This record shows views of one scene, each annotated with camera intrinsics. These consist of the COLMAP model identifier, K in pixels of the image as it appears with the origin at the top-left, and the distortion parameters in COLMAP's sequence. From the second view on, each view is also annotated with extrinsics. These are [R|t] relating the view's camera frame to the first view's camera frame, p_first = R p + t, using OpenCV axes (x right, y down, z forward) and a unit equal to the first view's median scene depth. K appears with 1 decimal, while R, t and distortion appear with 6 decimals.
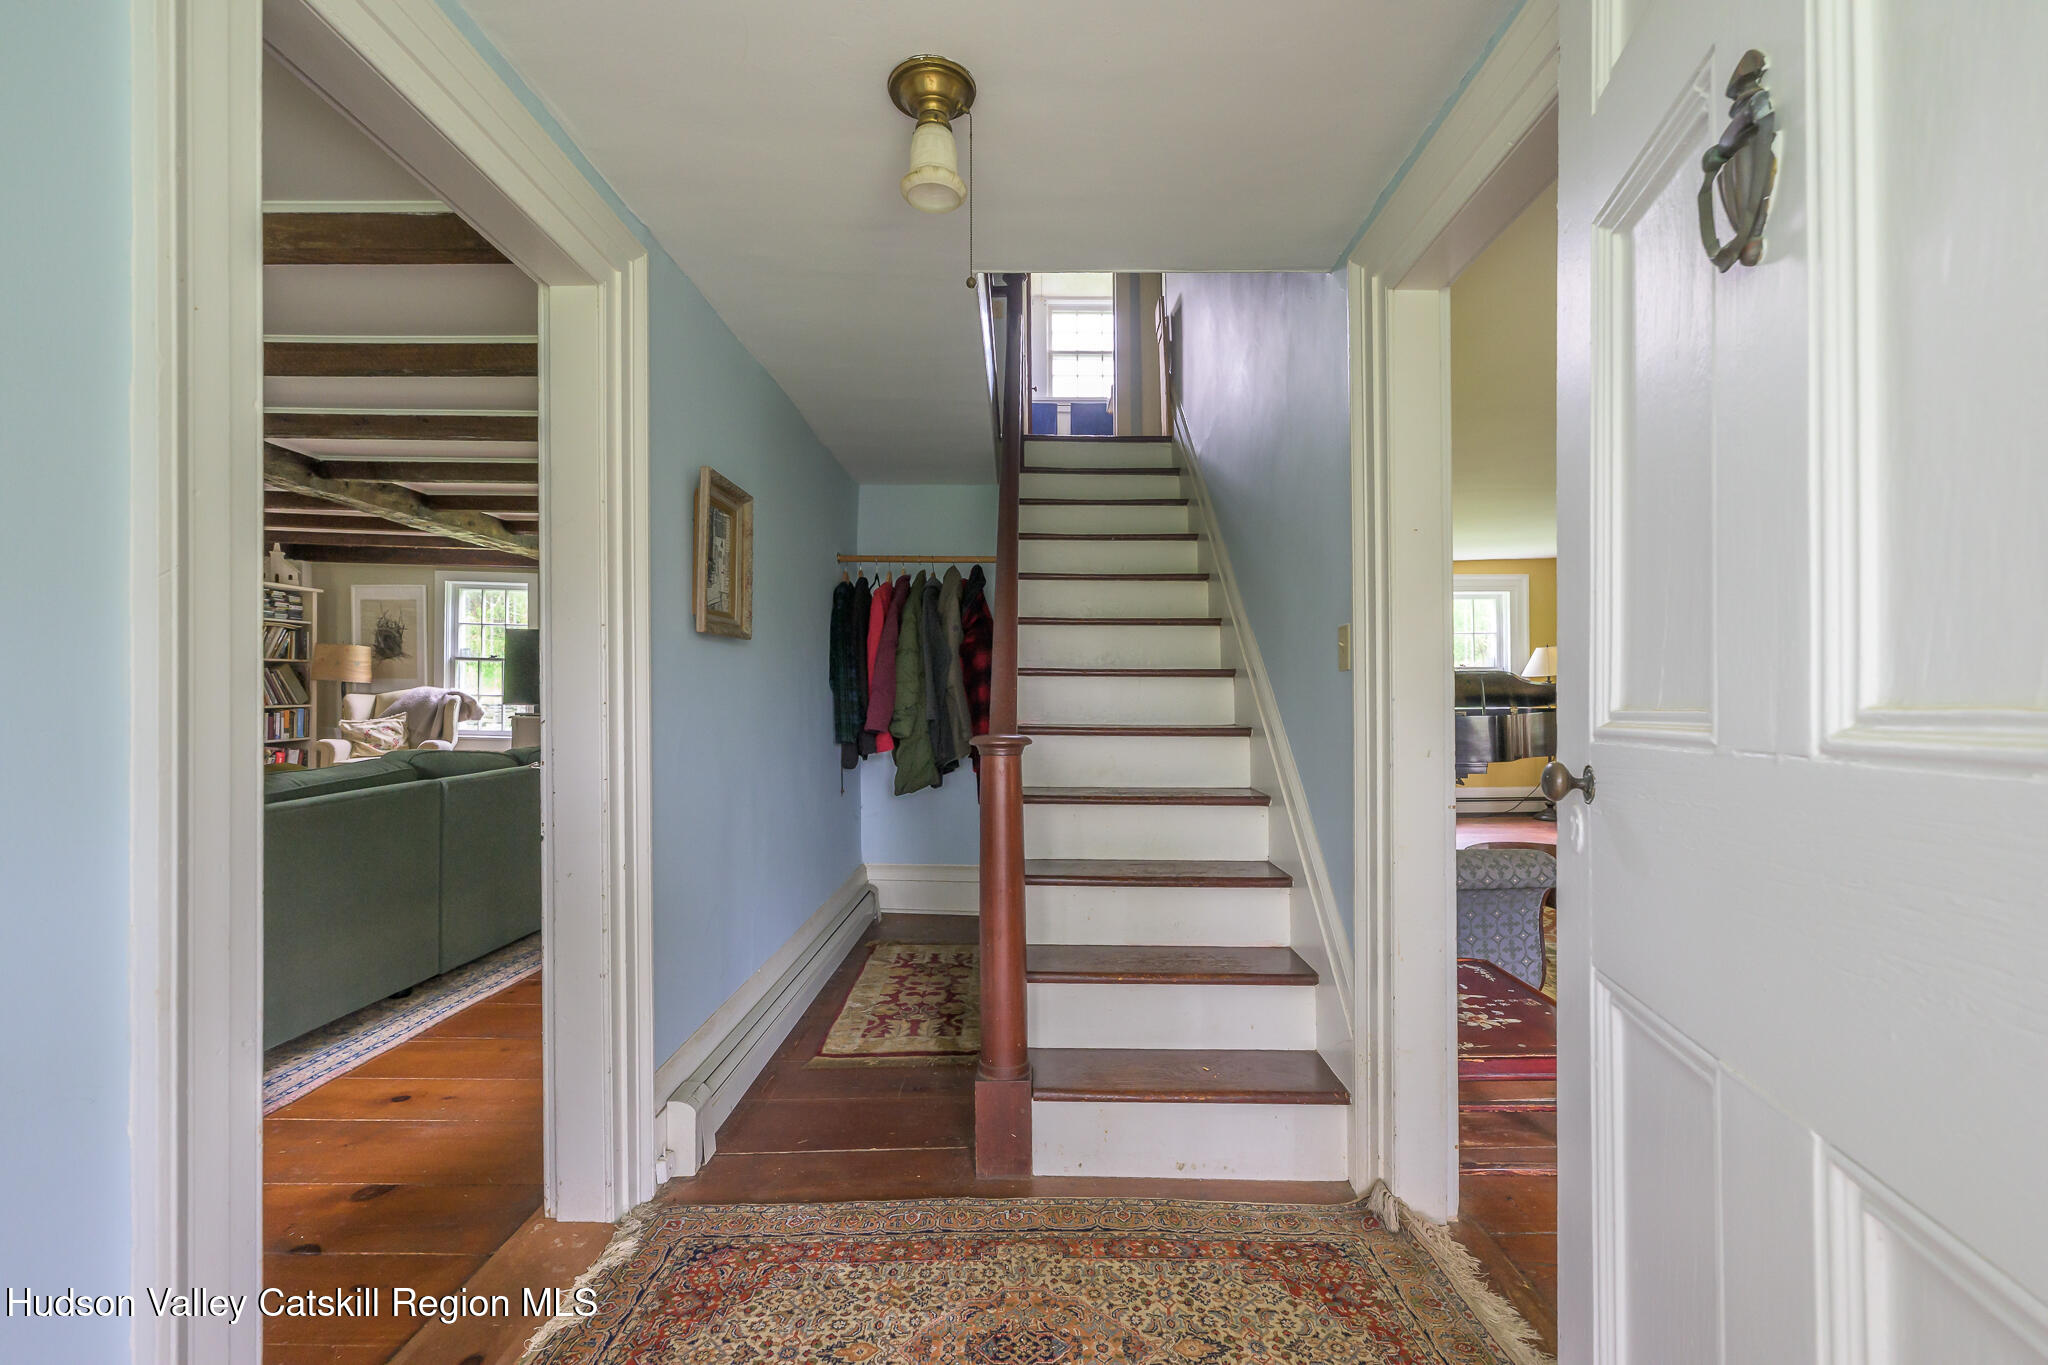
lens RADIAL K [[820.7, 0, 1039.3], [0, 820.7, 668.1], [0, 0, 1]] dist [-0.001369, 0.000219]
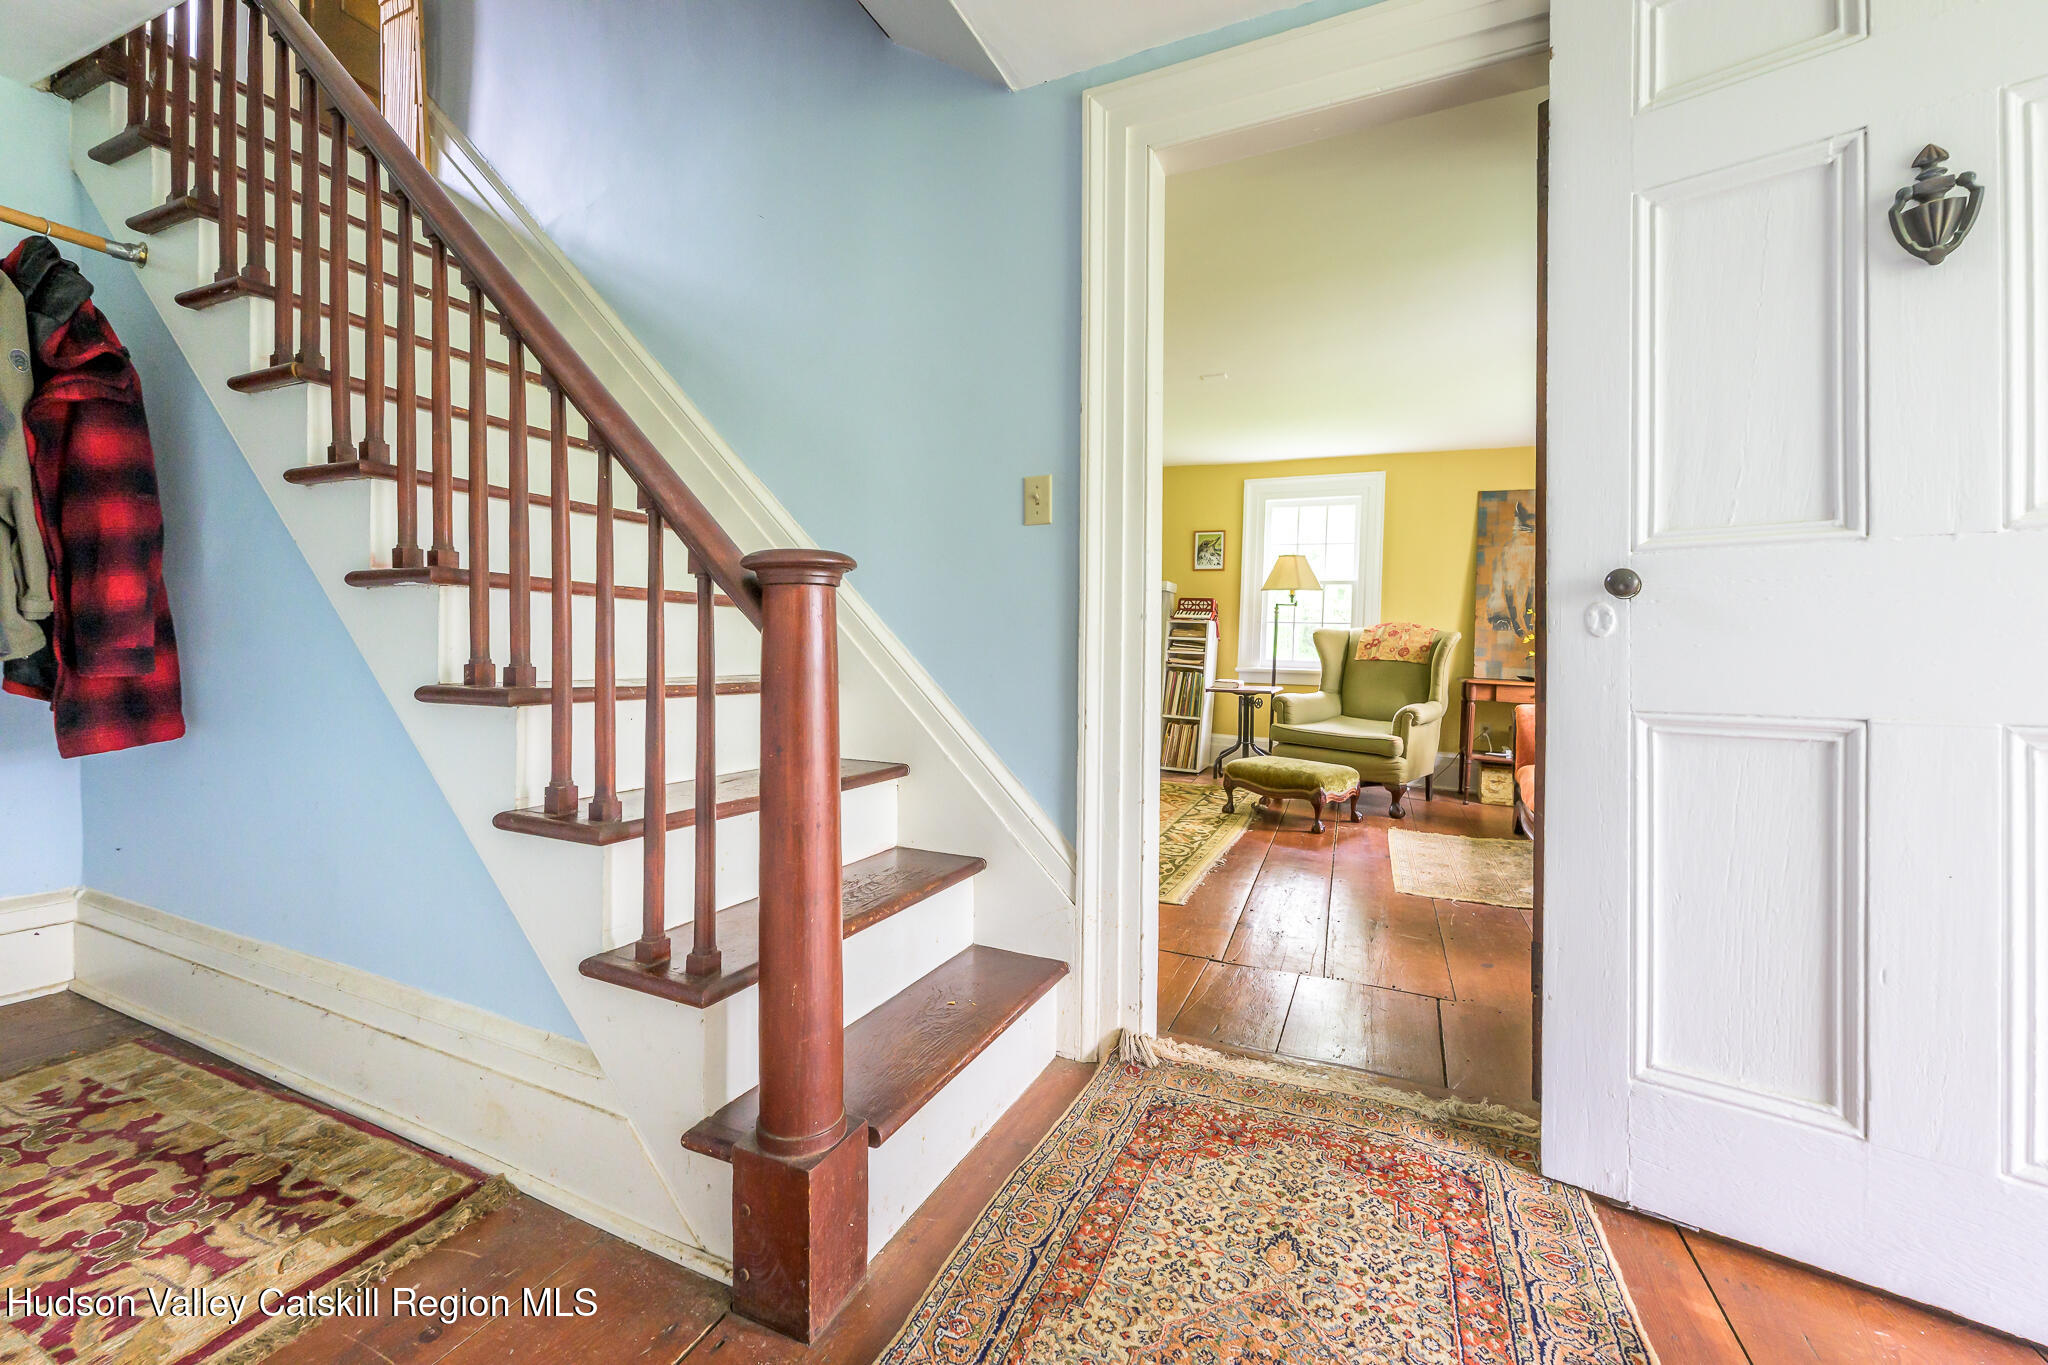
lens RADIAL K [[820.7, 0, 1028.3], [0, 820.7, 605.9], [0, 0, 1]] dist [-0.001369, 0.000219]
pose [[0.433983, 0.048738, 0.899602, -0.384177], [-0.051412, 0.998248, -0.029280, 0.097802], [-0.899453, -0.033543, 0.435728, 0.465154]]
